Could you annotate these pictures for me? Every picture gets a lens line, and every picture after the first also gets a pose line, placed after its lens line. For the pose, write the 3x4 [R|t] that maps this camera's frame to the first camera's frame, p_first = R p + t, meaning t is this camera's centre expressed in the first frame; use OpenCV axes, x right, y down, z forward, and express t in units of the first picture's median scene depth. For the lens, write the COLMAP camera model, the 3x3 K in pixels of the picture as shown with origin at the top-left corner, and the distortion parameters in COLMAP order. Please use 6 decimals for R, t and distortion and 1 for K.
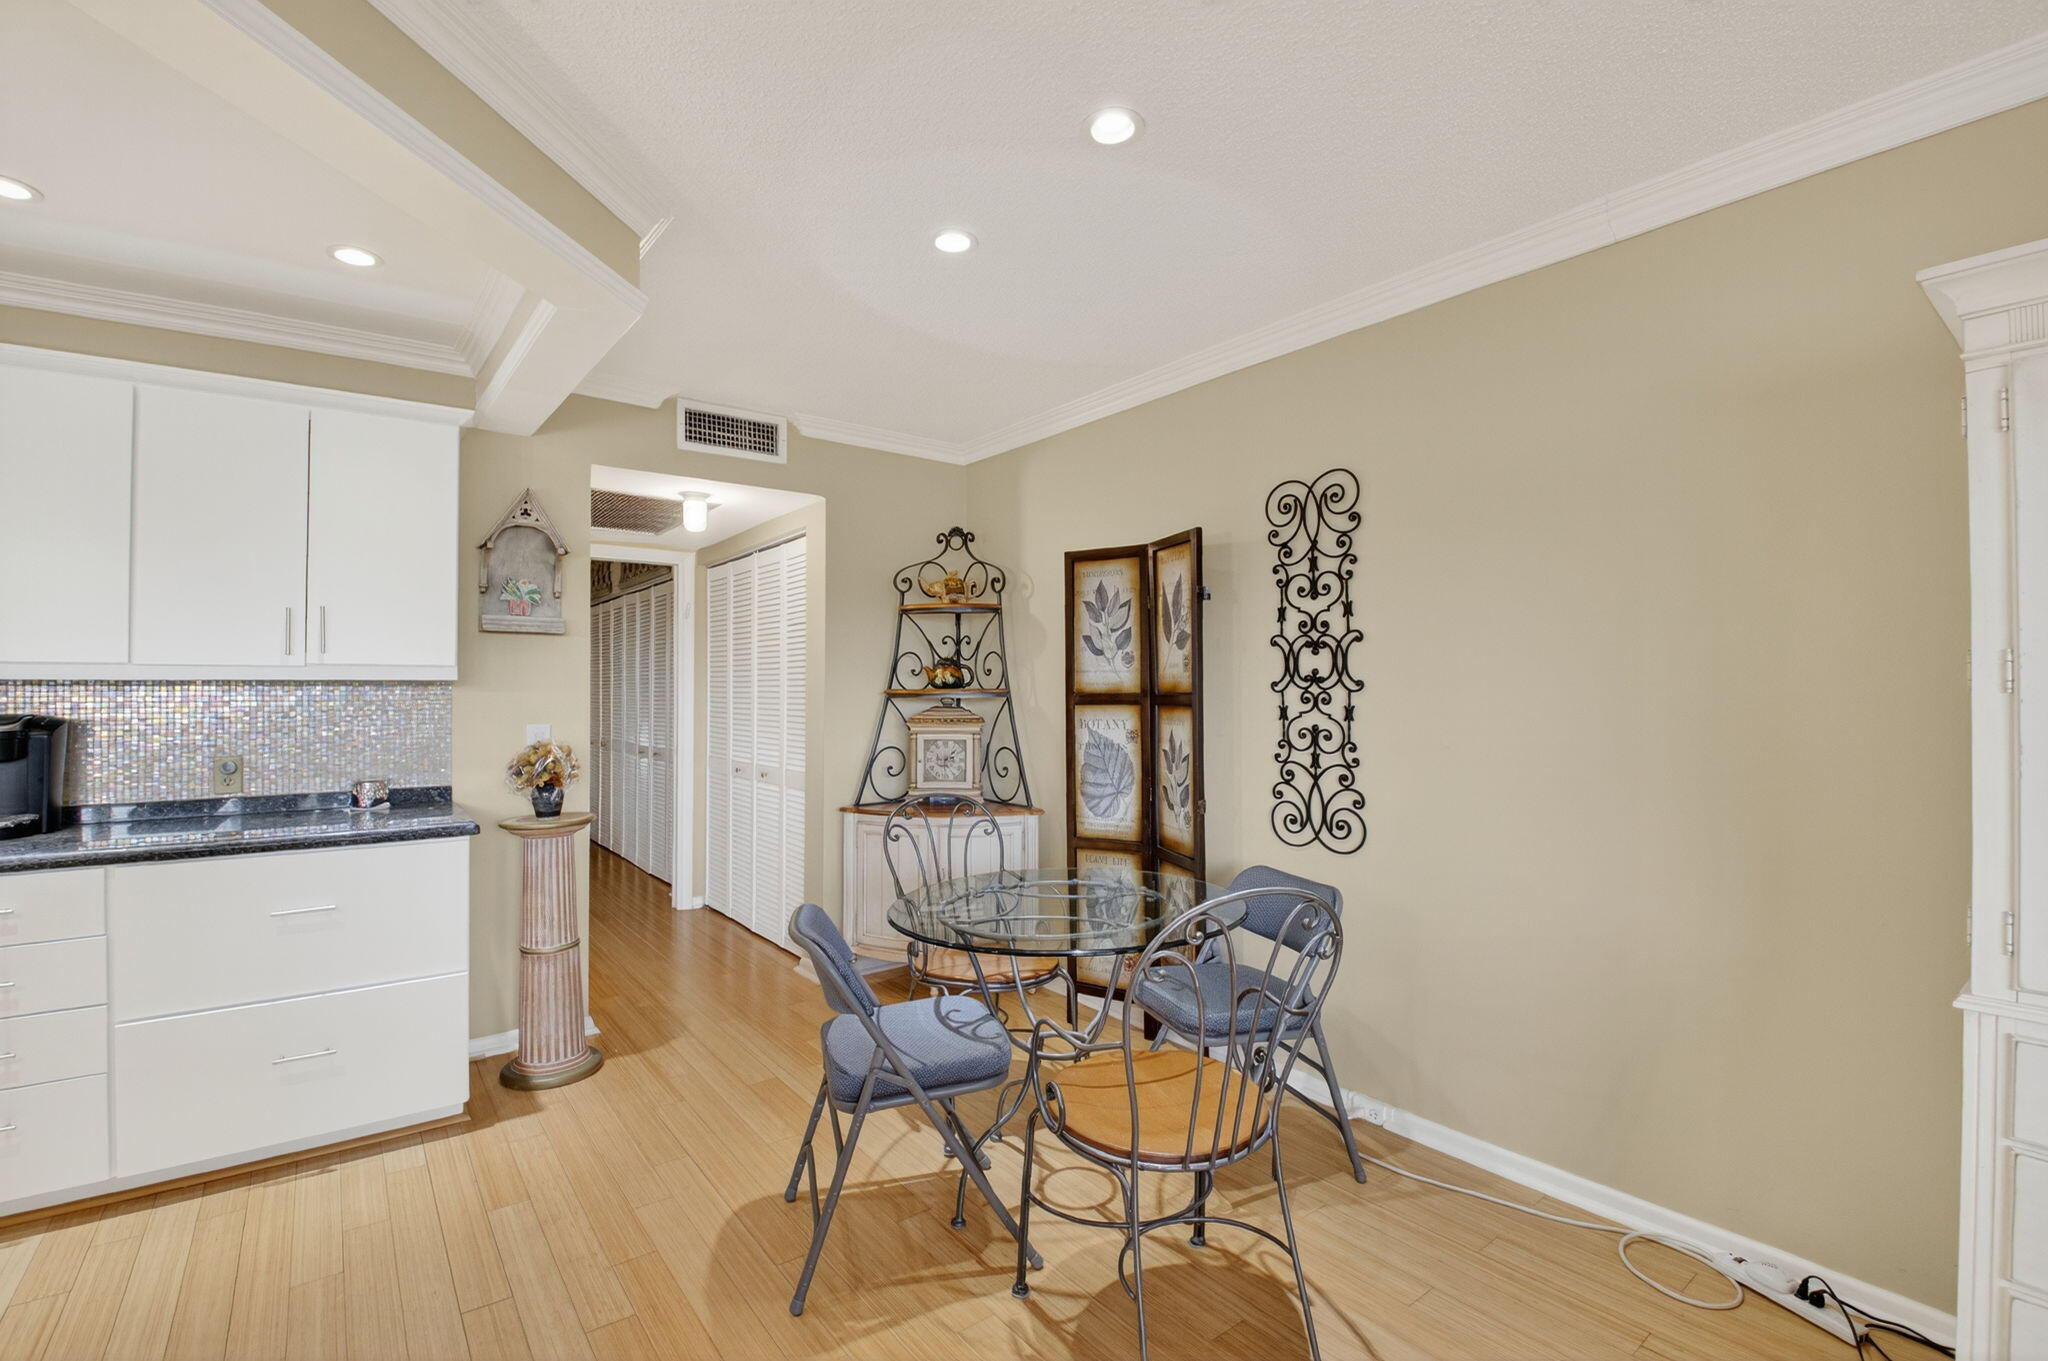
lens RADIAL K [[913.2, 0, 1037.0], [0, 913.2, 671.4], [0, 0, 1]] dist [-0.012794, -0.008813]
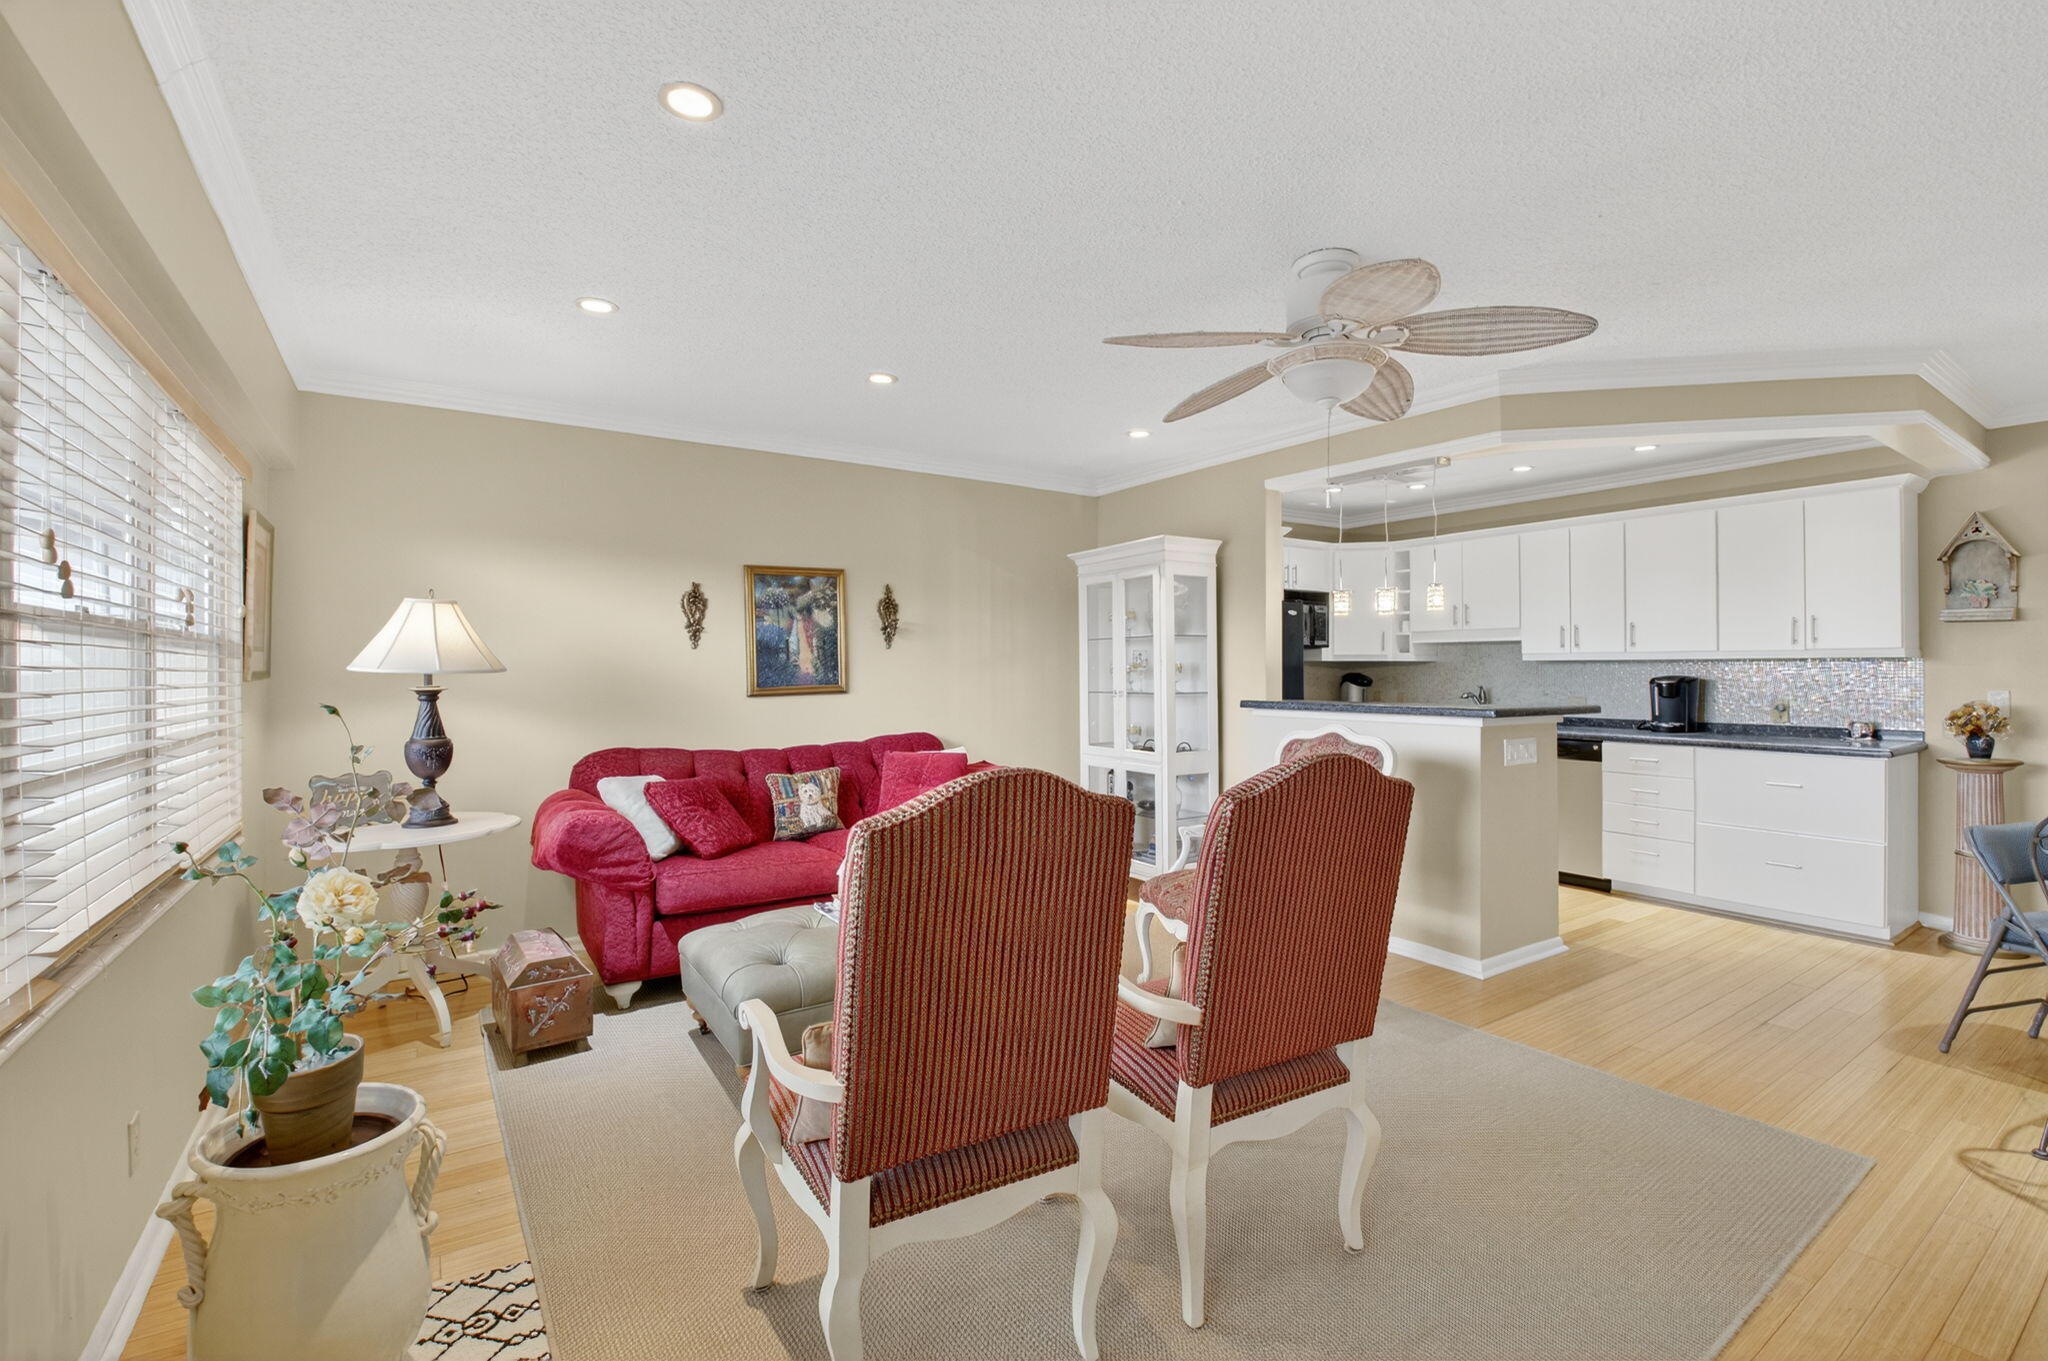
lens RADIAL K [[913.2, 0, 1060.5], [0, 913.2, 664.1], [0, 0, 1]] dist [-0.012794, -0.008813]
pose [[-0.052768, -0.003157, -0.998602, 0.884768], [0.016985, 0.999847, -0.004059, 0.003665], [0.998462, -0.017176, -0.052706, -0.295440]]
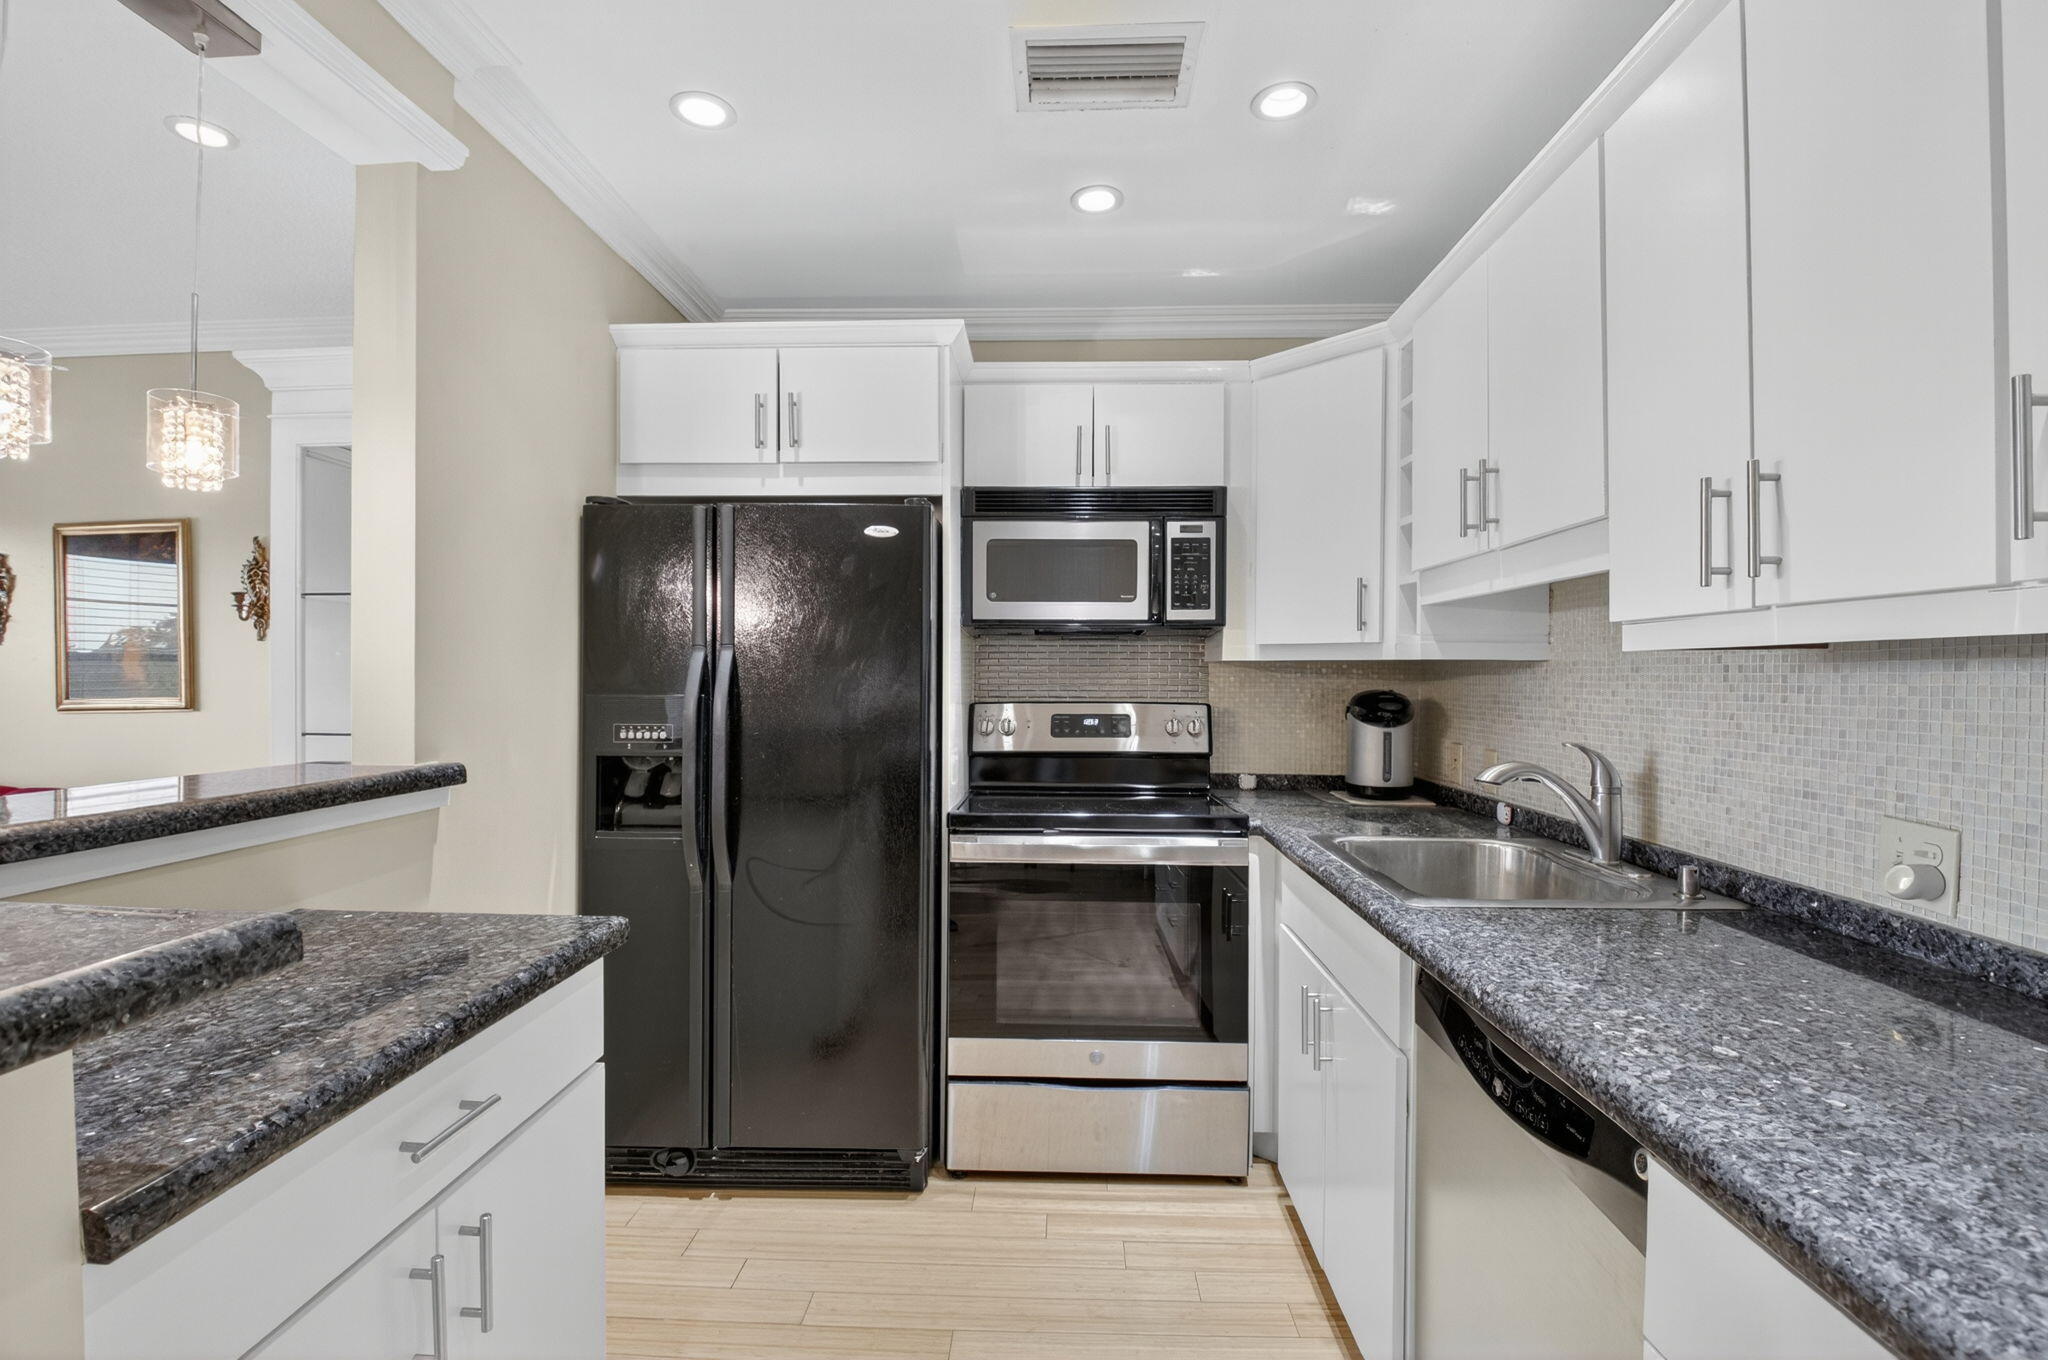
lens RADIAL K [[913.2, 0, 1022.9], [0, 913.2, 686.4], [0, 0, 1]] dist [-0.012794, -0.008813]
pose [[-0.642018, 0.006868, -0.766659, -0.572908], [0.007078, 0.999970, 0.003031, 0.020299], [0.766657, -0.003480, -0.642047, 0.672467]]
